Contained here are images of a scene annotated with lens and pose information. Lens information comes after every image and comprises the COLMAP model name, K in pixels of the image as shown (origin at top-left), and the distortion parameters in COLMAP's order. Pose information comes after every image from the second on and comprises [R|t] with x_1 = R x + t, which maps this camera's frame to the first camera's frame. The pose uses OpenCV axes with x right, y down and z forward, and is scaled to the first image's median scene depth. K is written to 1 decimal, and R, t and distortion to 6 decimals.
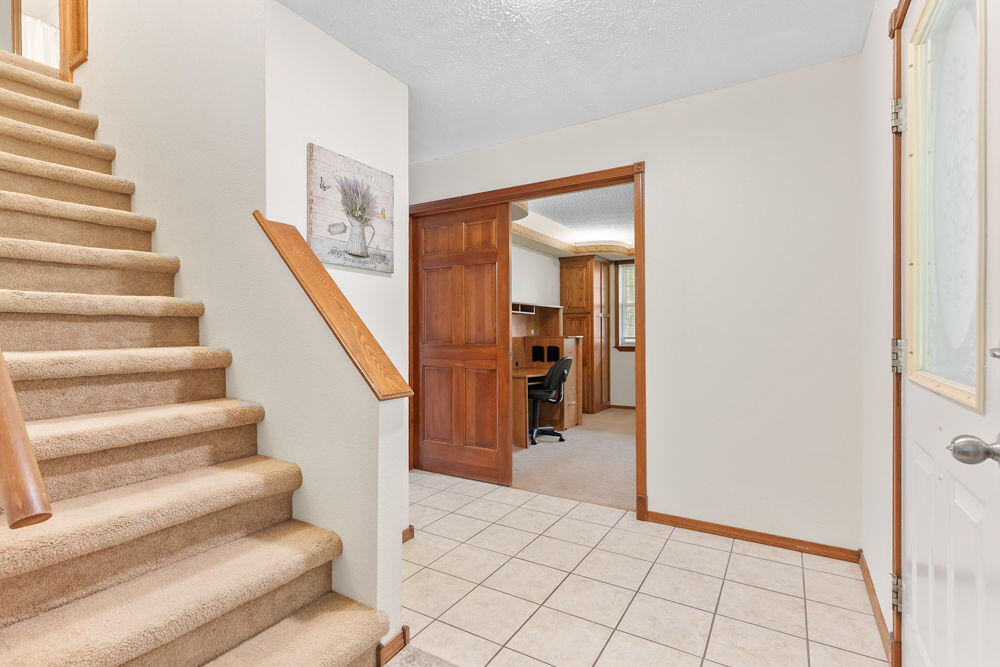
lens RADIAL K [[473.3, 0, 500.0], [0, 473.3, 333.5], [0, 0, 1]] dist [0.001234, 0.000271]
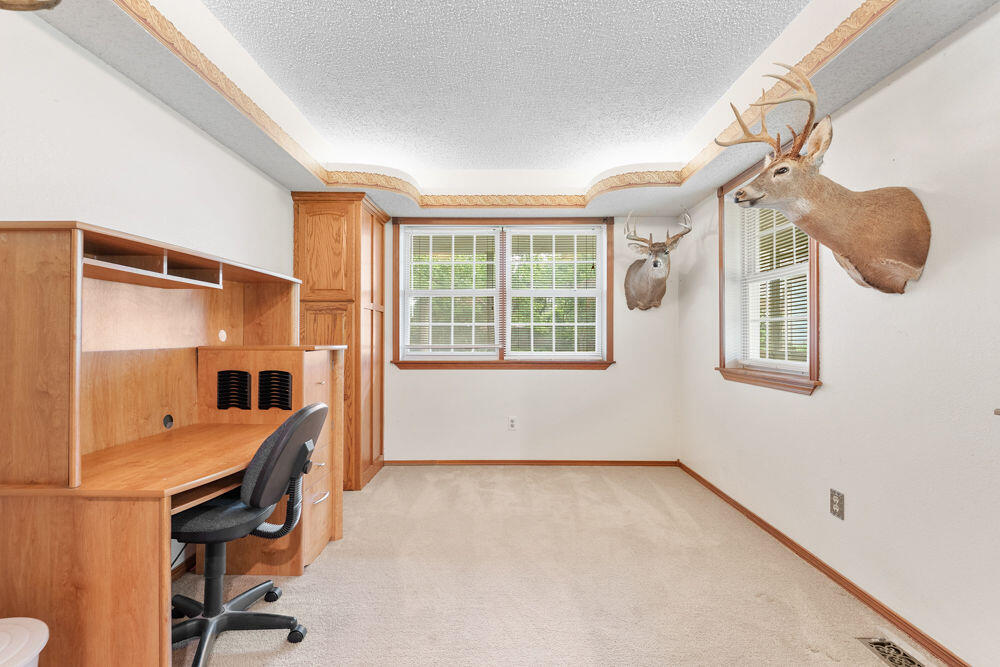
lens RADIAL K [[473.3, 0, 500.0], [0, 473.3, 333.5], [0, 0, 1]] dist [0.001234, 0.000271]
pose [[0.857454, 0.009458, 0.514474, 0.064071], [-0.004677, 0.999933, -0.010589, -0.001724], [-0.514539, 0.006673, 0.857441, 0.514762]]
